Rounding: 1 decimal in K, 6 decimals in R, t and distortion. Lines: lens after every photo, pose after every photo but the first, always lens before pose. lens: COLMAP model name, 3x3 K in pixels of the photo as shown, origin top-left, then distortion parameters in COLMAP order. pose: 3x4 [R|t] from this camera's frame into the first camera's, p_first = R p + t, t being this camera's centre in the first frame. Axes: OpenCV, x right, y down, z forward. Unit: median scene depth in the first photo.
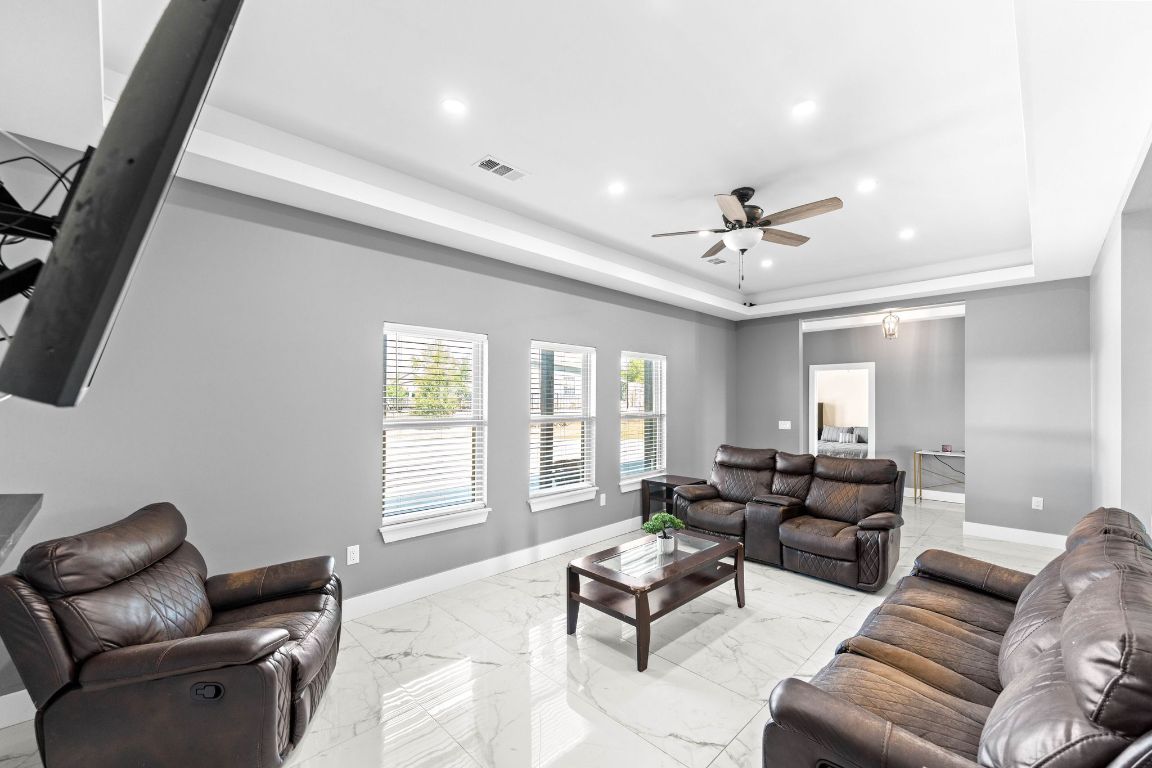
lens RADIAL K [[462.7, 0, 577.1], [0, 462.7, 402.3], [0, 0, 1]] dist [0.000756, -0.000043]
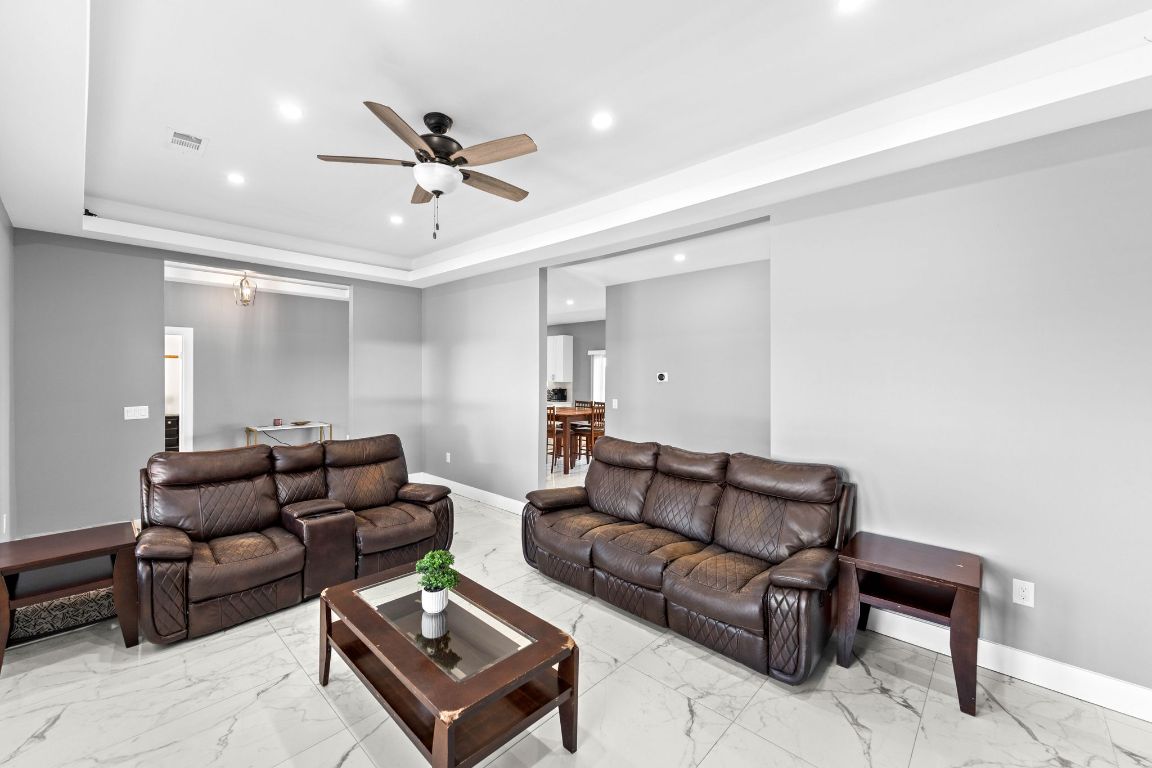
lens RADIAL K [[461.6, 0, 575.8], [0, 461.6, 376.3], [0, 0, 1]] dist [0.000404, -0.000335]
pose [[-0.032122, -0.005664, 0.999468, -0.311411], [-0.000766, 0.999984, 0.005643, -0.008870], [-0.999484, -0.000585, -0.032126, 0.537306]]
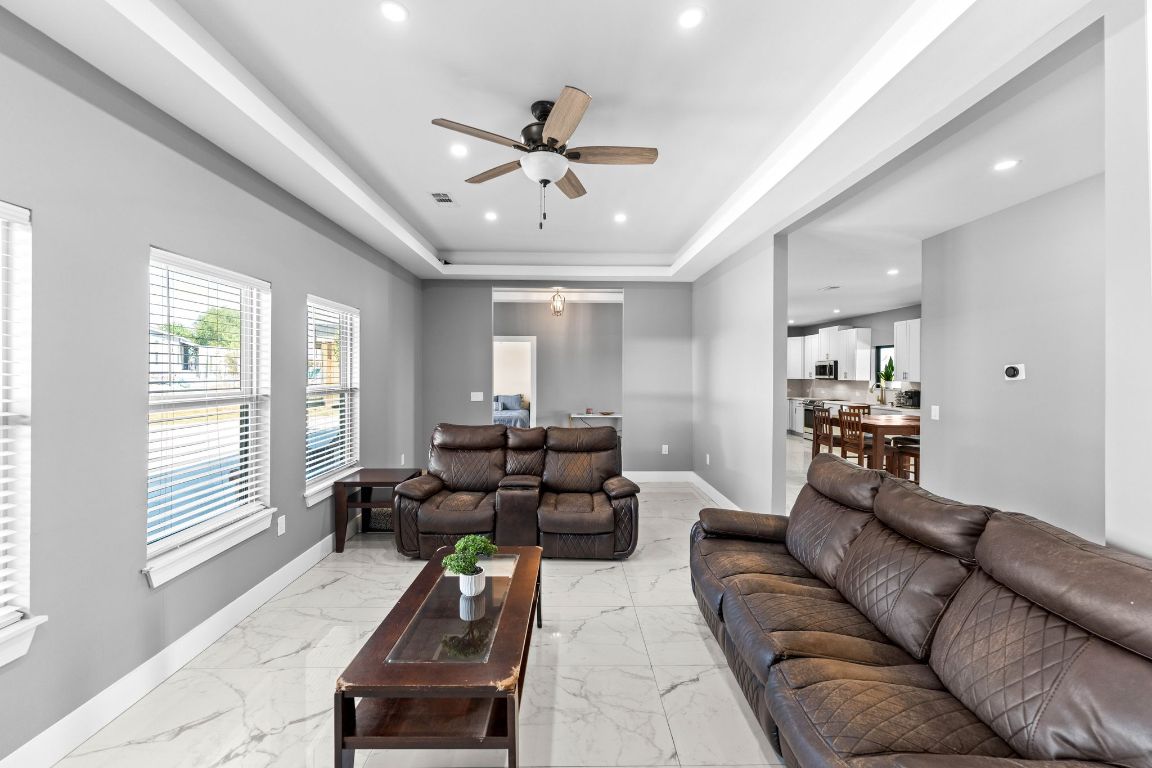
lens RADIAL K [[461.6, 0, 575.8], [0, 461.6, 376.3], [0, 0, 1]] dist [0.000404, -0.000335]
pose [[0.690480, -0.003902, 0.723341, -0.125458], [-0.001063, 0.999979, 0.006410, 0.002115], [-0.723350, -0.005195, 0.690462, 0.279835]]
